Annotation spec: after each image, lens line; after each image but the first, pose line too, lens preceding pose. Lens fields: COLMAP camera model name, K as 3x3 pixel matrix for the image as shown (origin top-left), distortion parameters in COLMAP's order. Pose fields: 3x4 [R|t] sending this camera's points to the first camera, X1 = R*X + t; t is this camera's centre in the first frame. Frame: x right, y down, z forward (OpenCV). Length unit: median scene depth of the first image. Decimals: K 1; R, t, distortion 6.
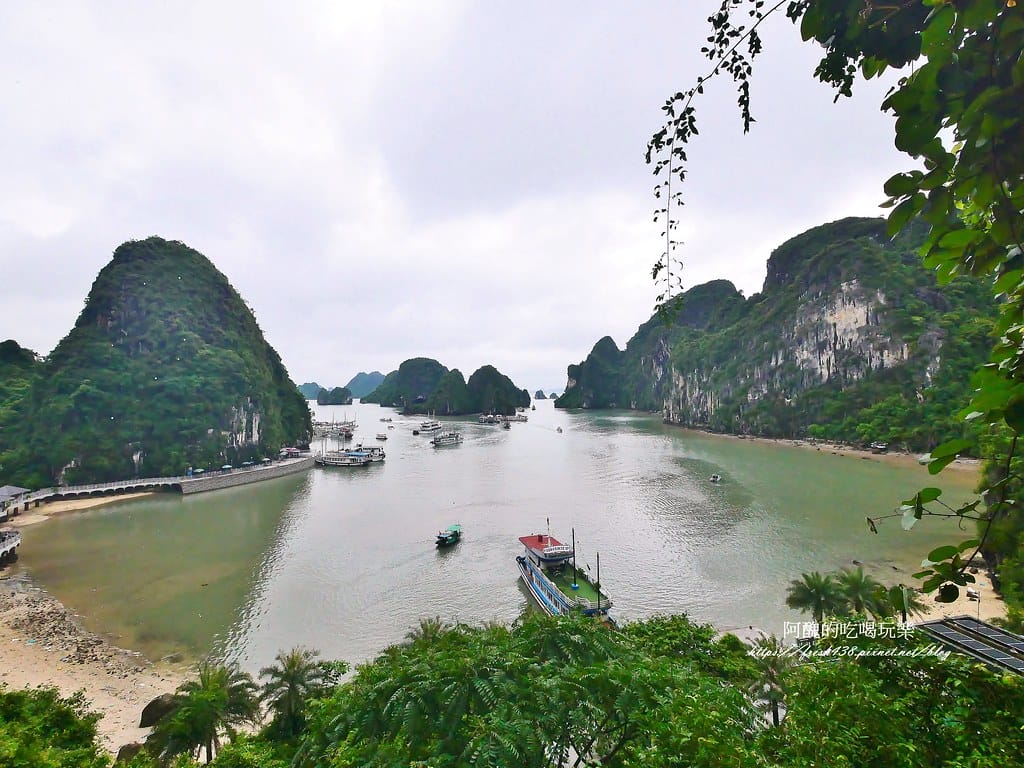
lens RADIAL K [[428.6, 0, 511.8], [0, 428.6, 379.6], [0, 0, 1]] dist [-0.007728, 0.001146]
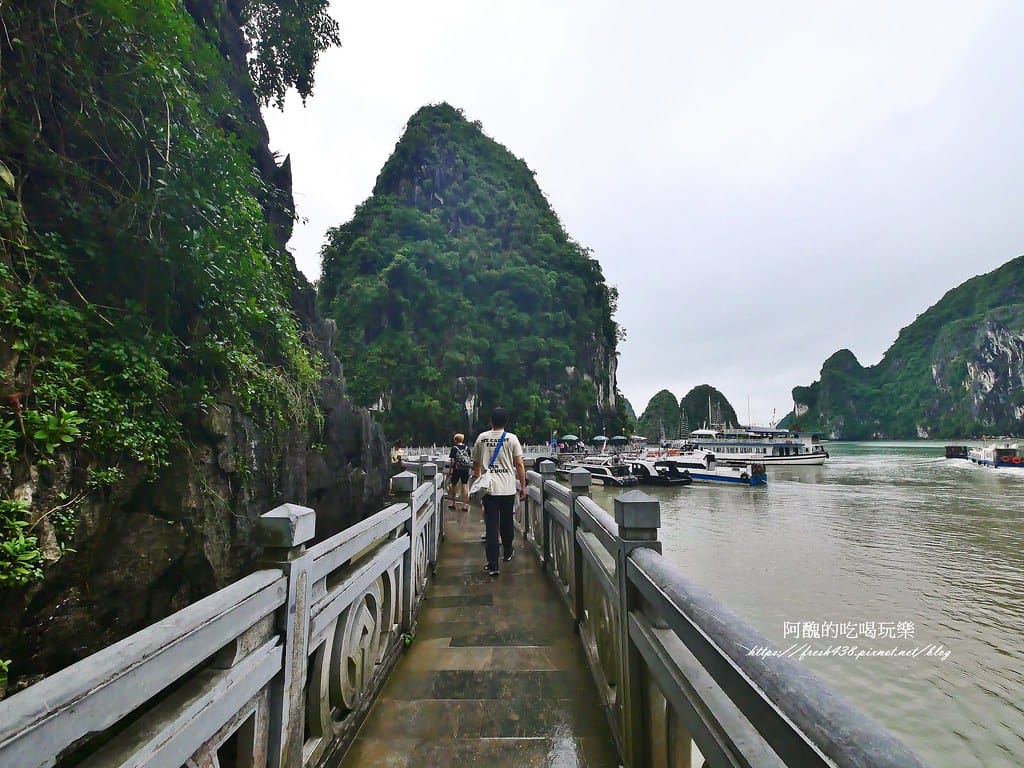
lens RADIAL K [[428.6, 0, 510.4], [0, 428.6, 379.4], [0, 0, 1]] dist [-0.007728, 0.001146]
pose [[0.946517, -0.050456, -0.318684, -0.561130], [0.014260, 0.993274, -0.114908, 0.177487], [0.322338, 0.104218, 0.940870, 0.441881]]
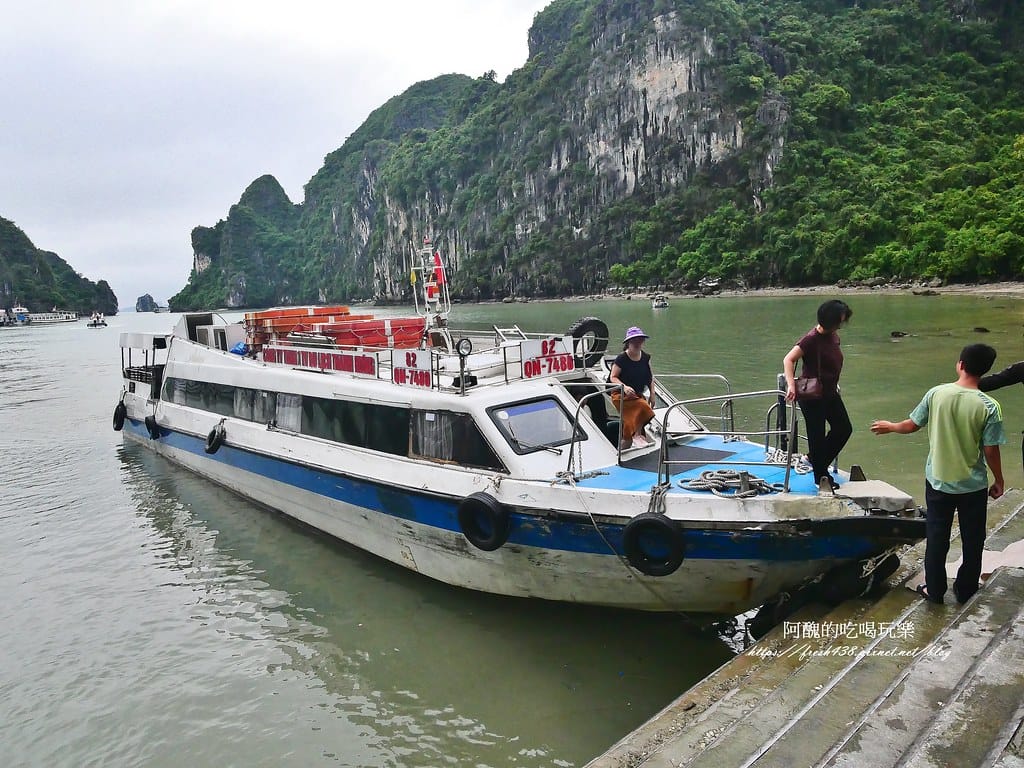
lens RADIAL K [[712.2, 0, 515.7], [0, 712.2, 382.7], [0, 0, 1]] dist [-0.000563, -0.004169]
pose [[0.860495, -0.095367, 0.500453, 0.109003], [0.024563, 0.988947, 0.146221, 0.174097], [-0.508866, -0.113530, 0.853326, 0.303654]]
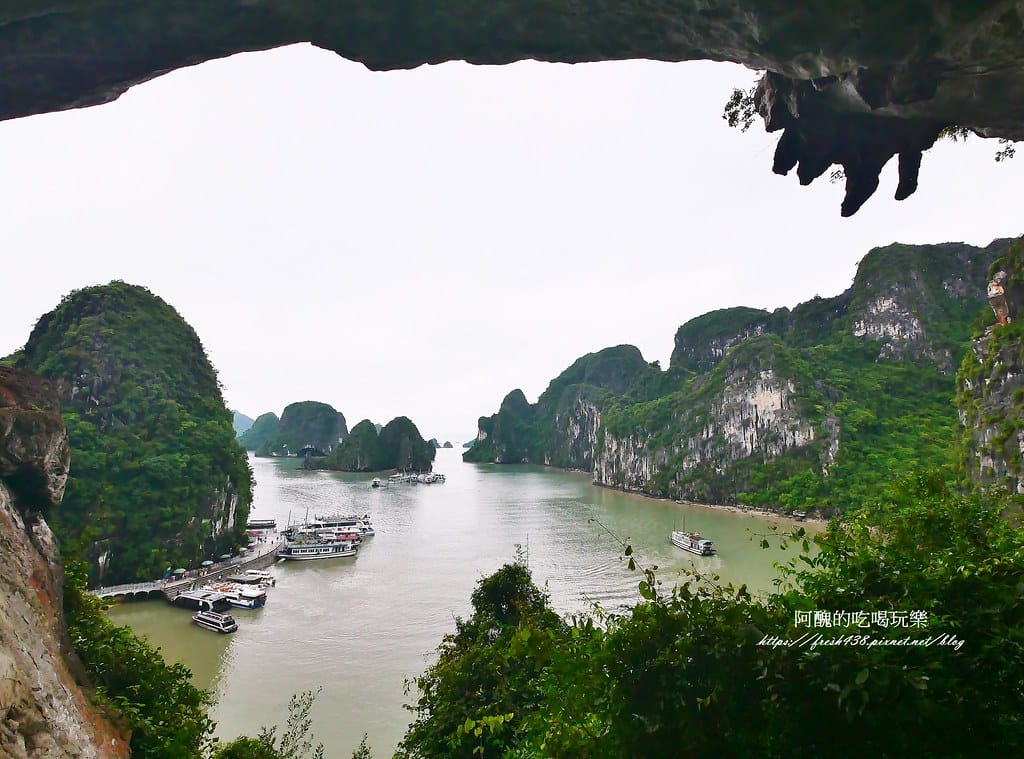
lens RADIAL K [[450.9, 0, 512.3], [0, 450.9, 377.6], [0, 0, 1]] dist [-0.003075, 0.000601]
pose [[0.965261, 0.057853, 0.254802, -0.311306], [-0.031194, 0.993721, -0.107454, -0.076371], [-0.259419, 0.095773, 0.961004, -0.040410]]
